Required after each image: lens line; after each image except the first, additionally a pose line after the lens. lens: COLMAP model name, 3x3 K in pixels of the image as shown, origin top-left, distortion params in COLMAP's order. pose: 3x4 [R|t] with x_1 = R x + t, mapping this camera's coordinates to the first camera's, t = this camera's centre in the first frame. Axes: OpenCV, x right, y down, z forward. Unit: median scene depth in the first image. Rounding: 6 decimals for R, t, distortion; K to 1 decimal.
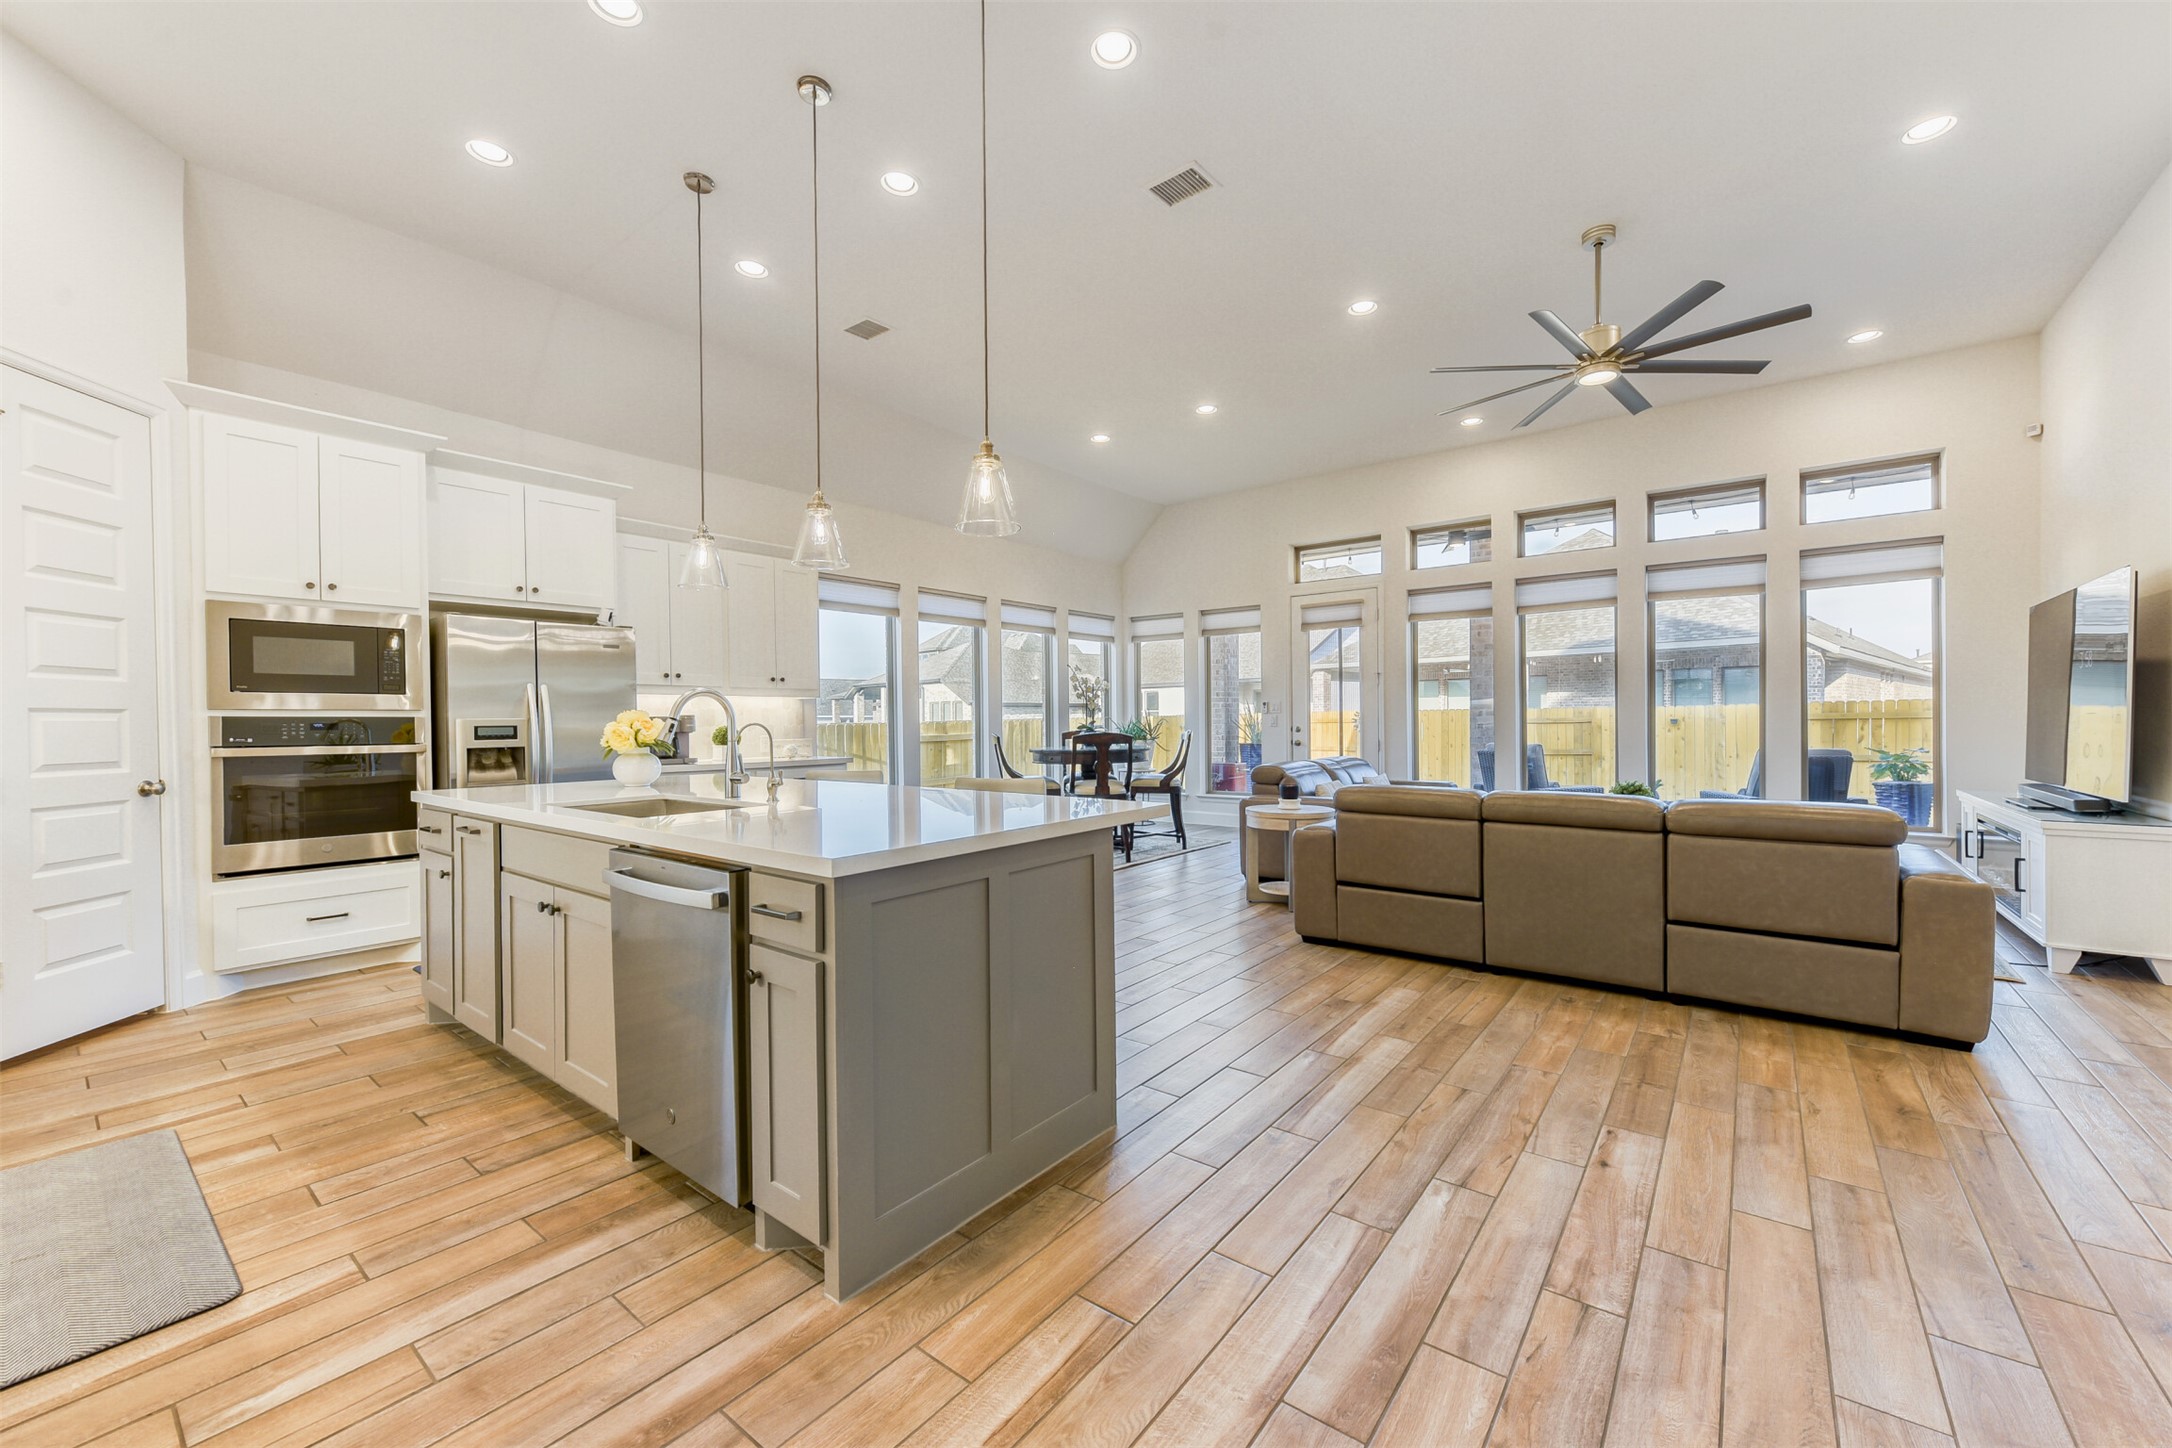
lens RADIAL K [[854.3, 0, 1070.4], [0, 854.3, 720.7], [0, 0, 1]] dist [-0.000974, -0.001184]
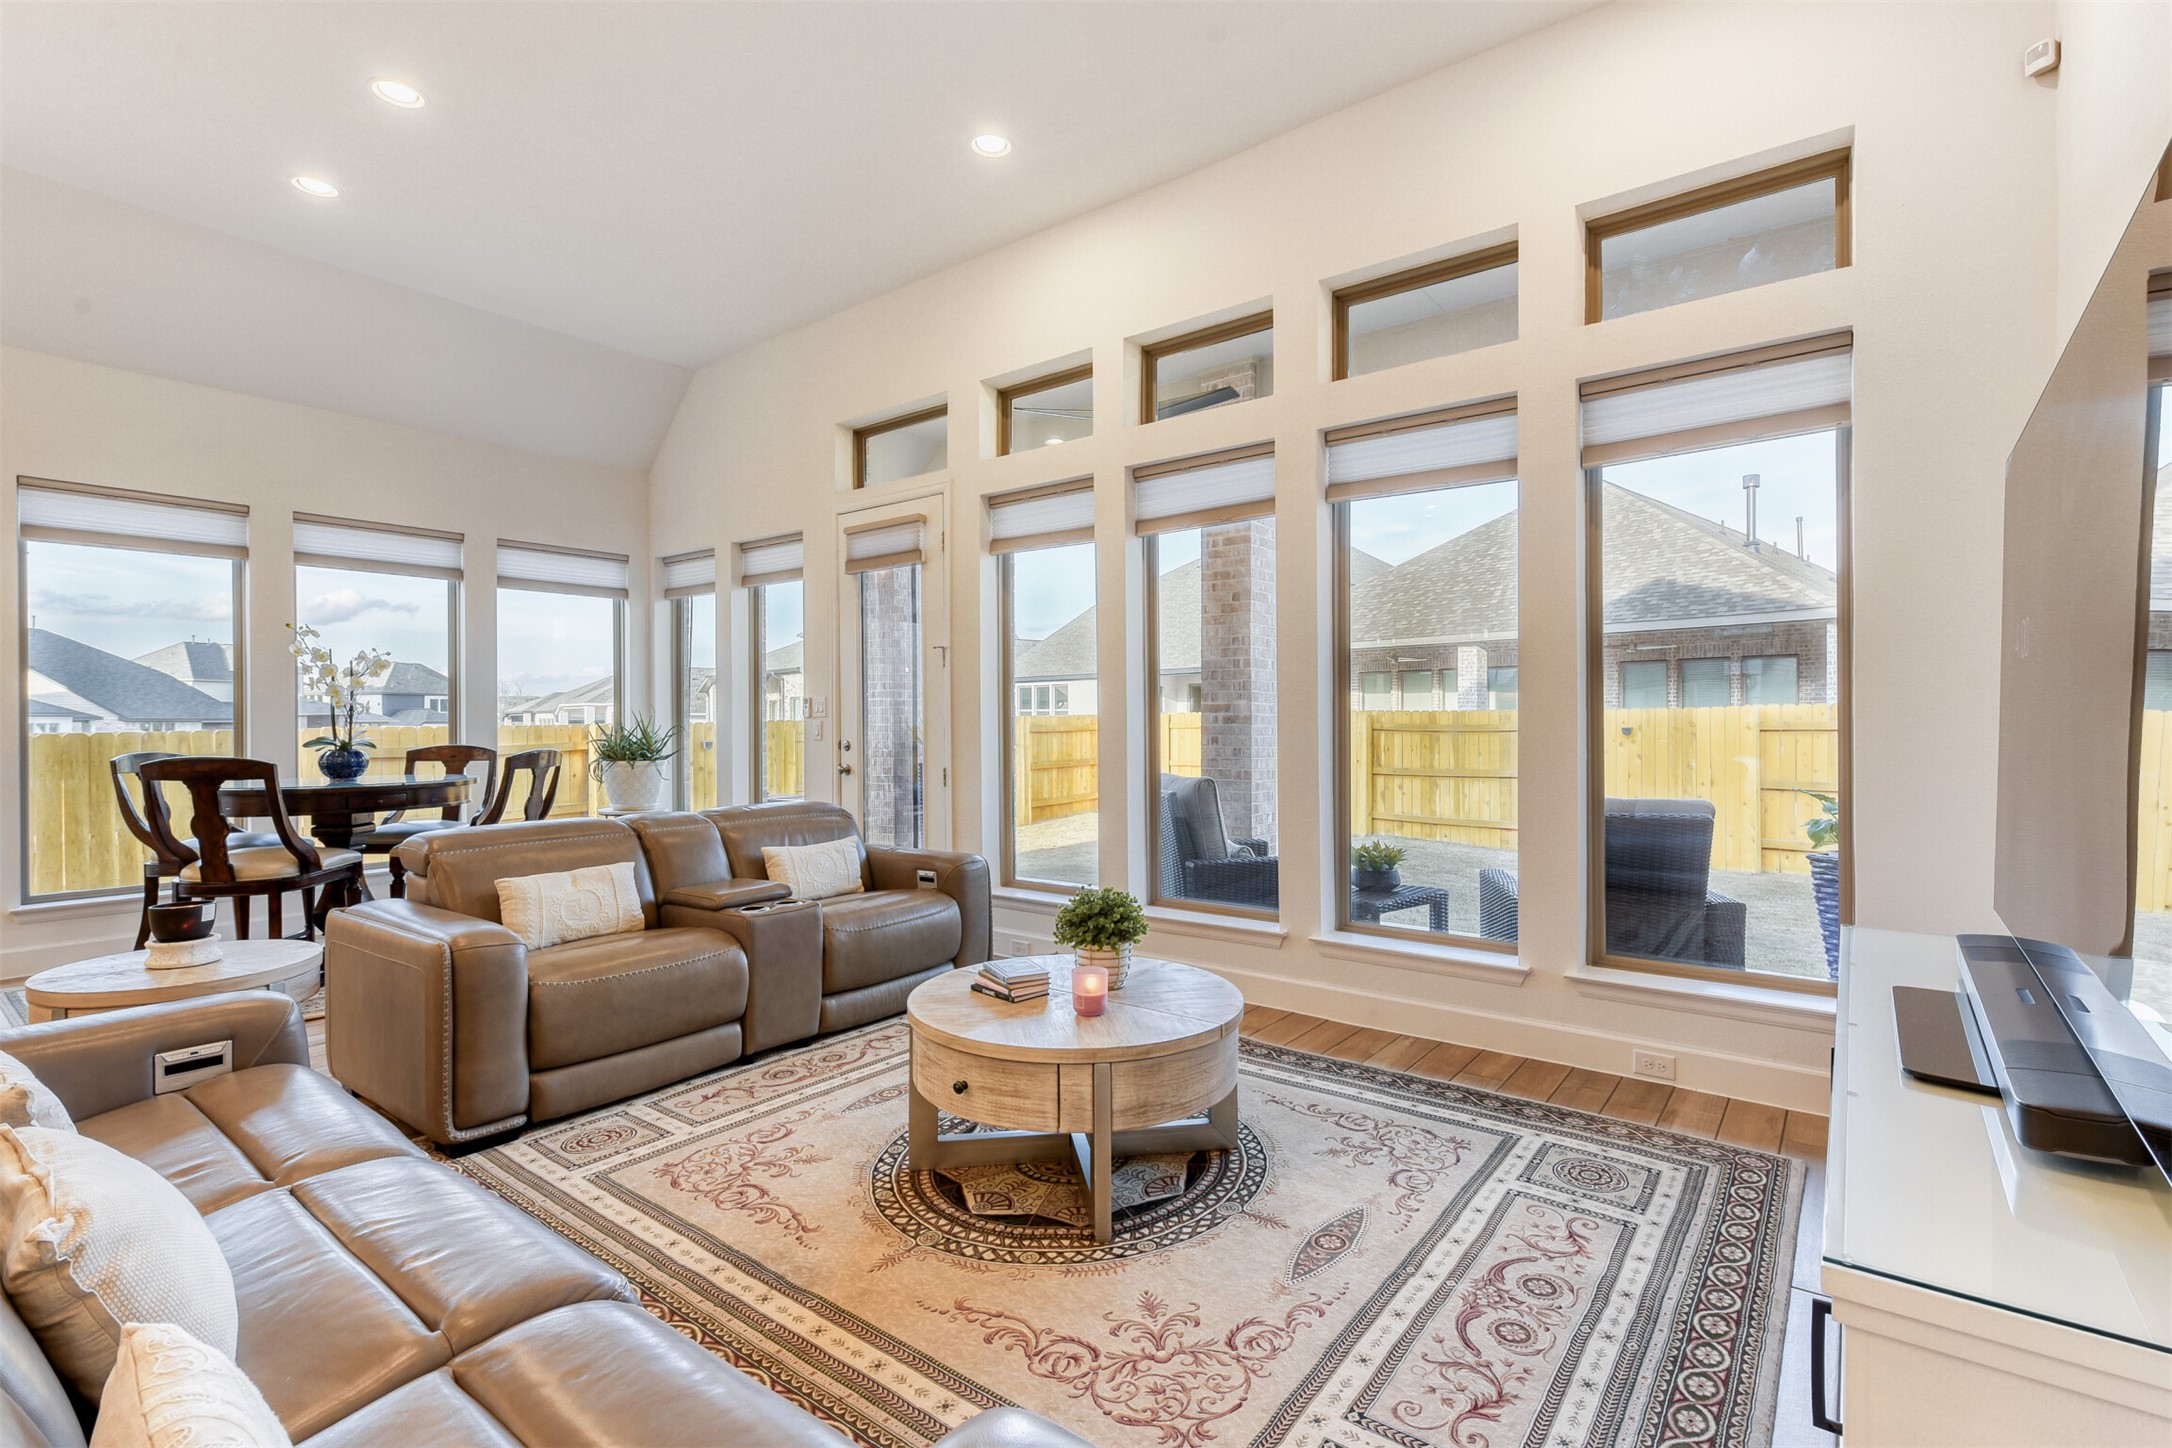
lens RADIAL K [[1037.8, 0, 1023.1], [0, 1037.8, 717.9], [0, 0, 1]] dist [-0.009452, -0.000820]
pose [[0.999974, 0.006369, 0.003389, 0.397812], [-0.006362, 0.999978, -0.001863, -0.008285], [-0.003400, 0.001841, 0.999993, 0.314577]]
